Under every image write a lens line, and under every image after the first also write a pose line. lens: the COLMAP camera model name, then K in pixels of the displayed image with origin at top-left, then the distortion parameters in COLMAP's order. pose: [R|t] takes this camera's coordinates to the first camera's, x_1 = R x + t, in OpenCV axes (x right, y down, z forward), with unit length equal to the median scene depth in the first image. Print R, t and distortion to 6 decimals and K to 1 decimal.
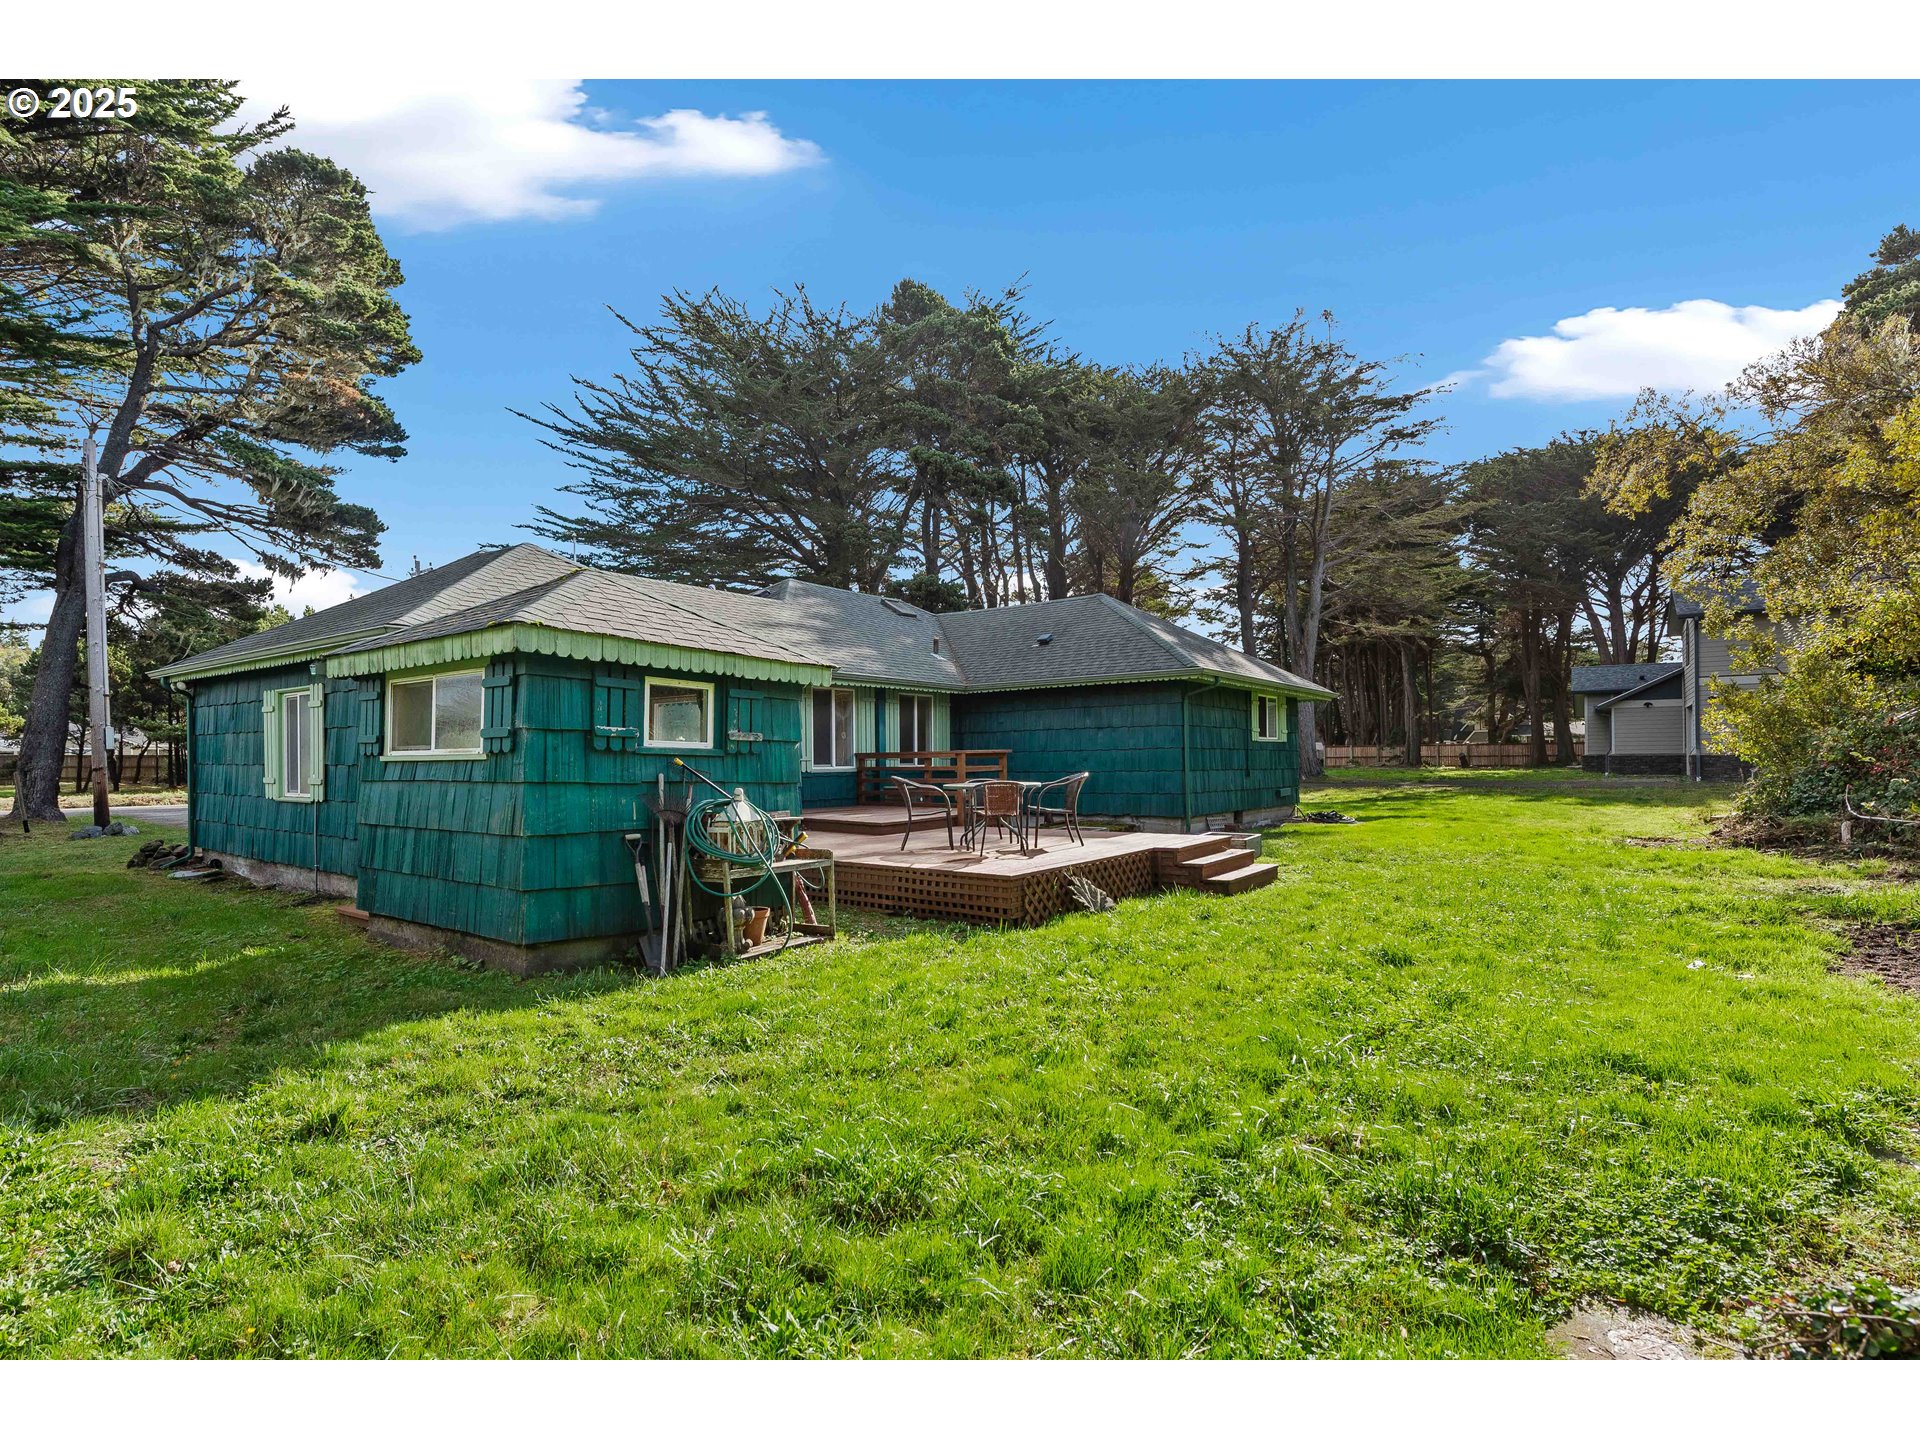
lens RADIAL K [[835.7, 0, 1005.7], [0, 835.7, 710.0], [0, 0, 1]] dist [0.002532, -0.000227]
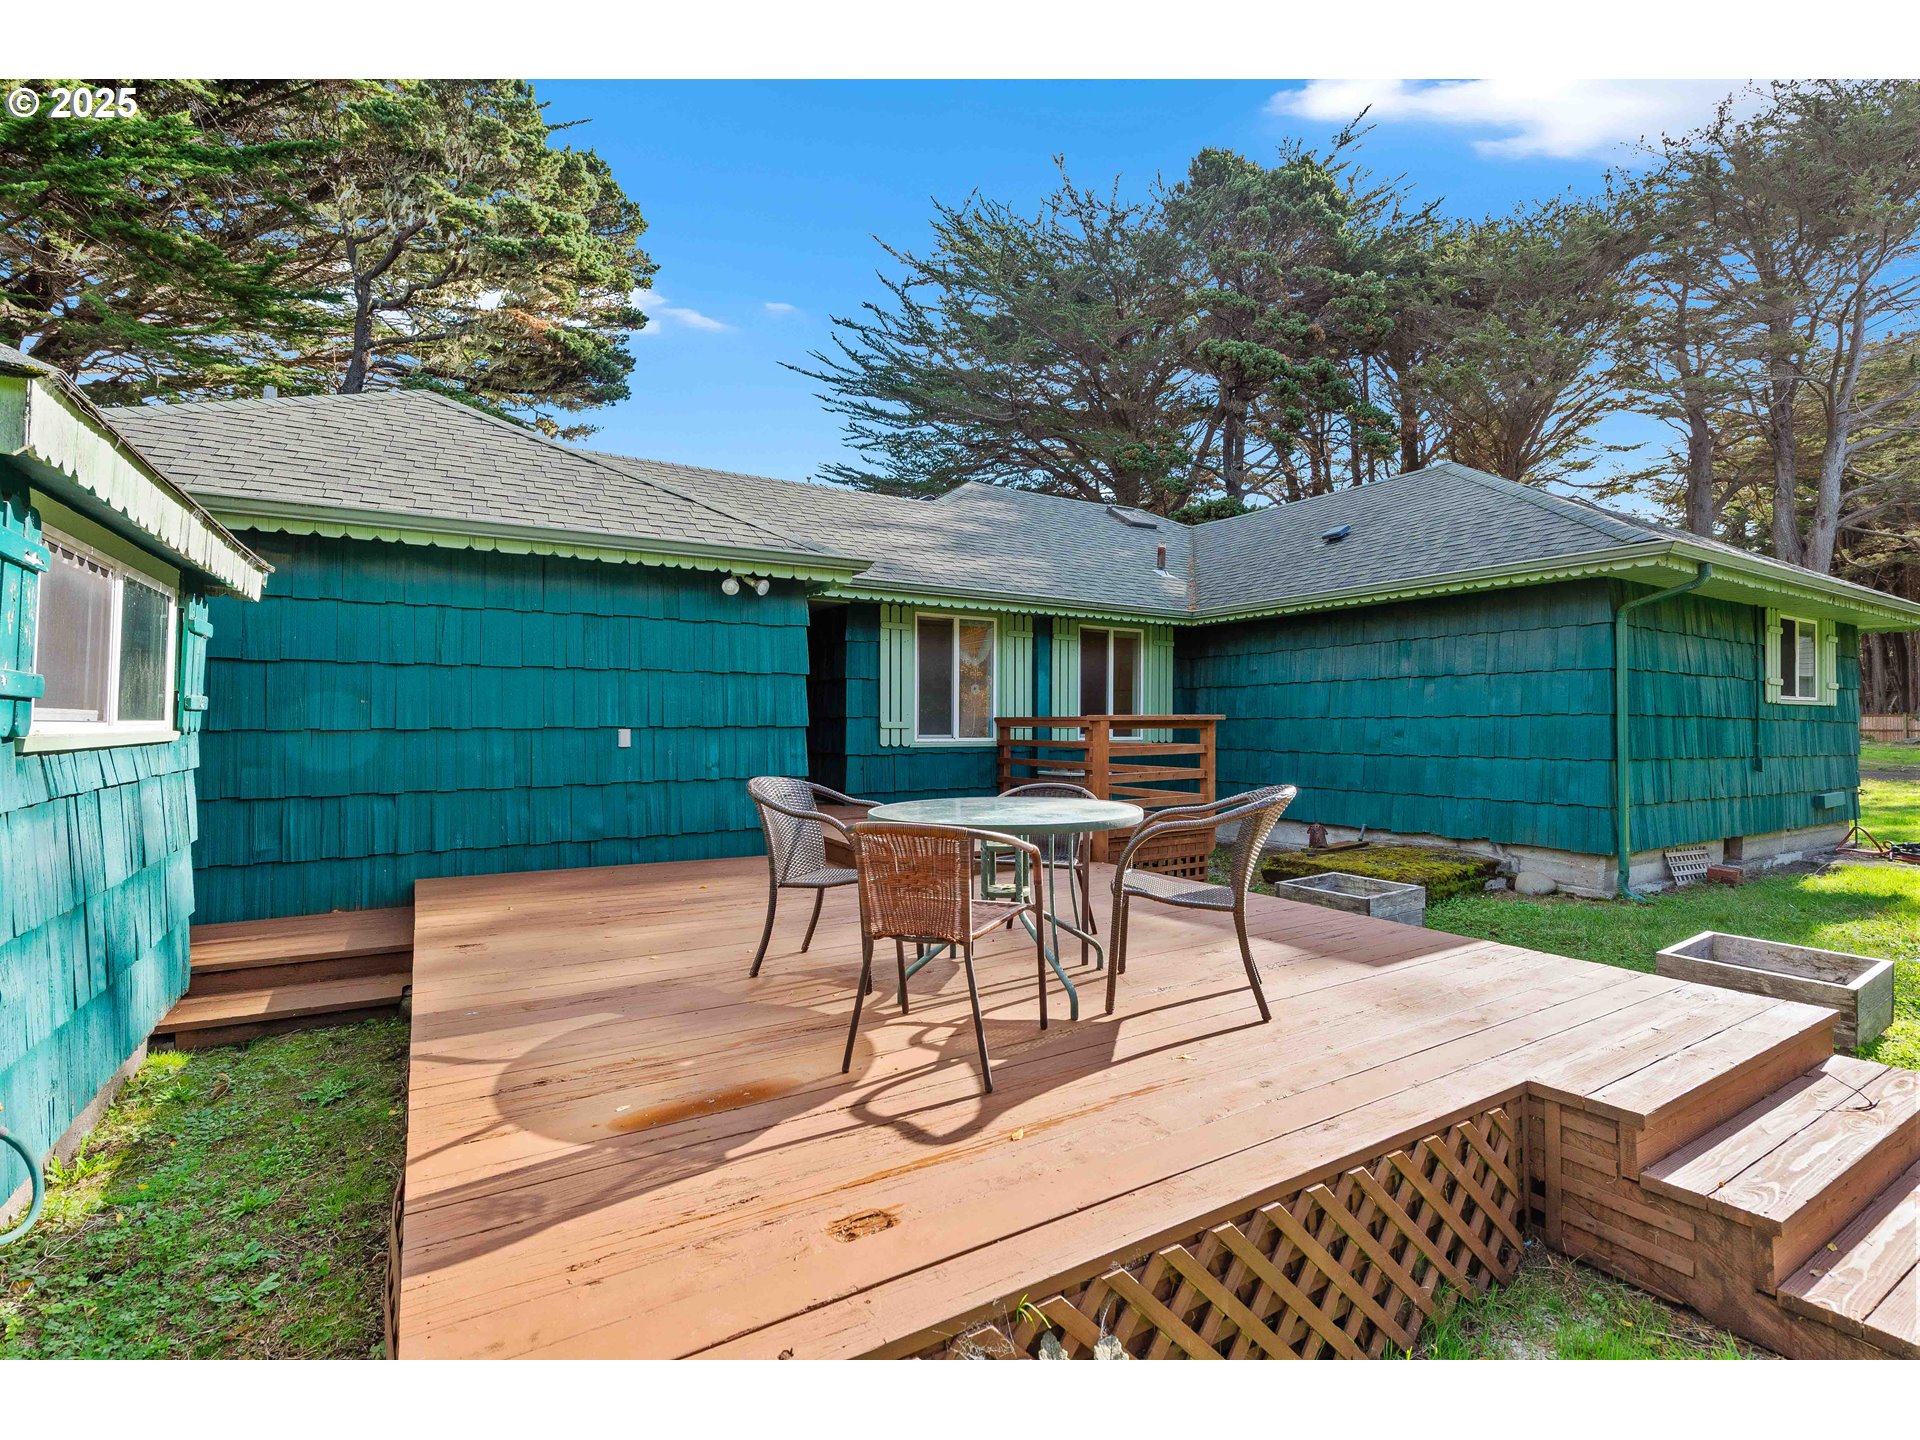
lens RADIAL K [[835.7, 0, 1005.7], [0, 835.7, 710.0], [0, 0, 1]] dist [0.002532, -0.000227]
pose [[0.921560, 0.007626, -0.388161, 0.033521], [0.008820, 0.999138, 0.040571, 0.008937], [0.388136, -0.040813, 0.920698, 0.185486]]
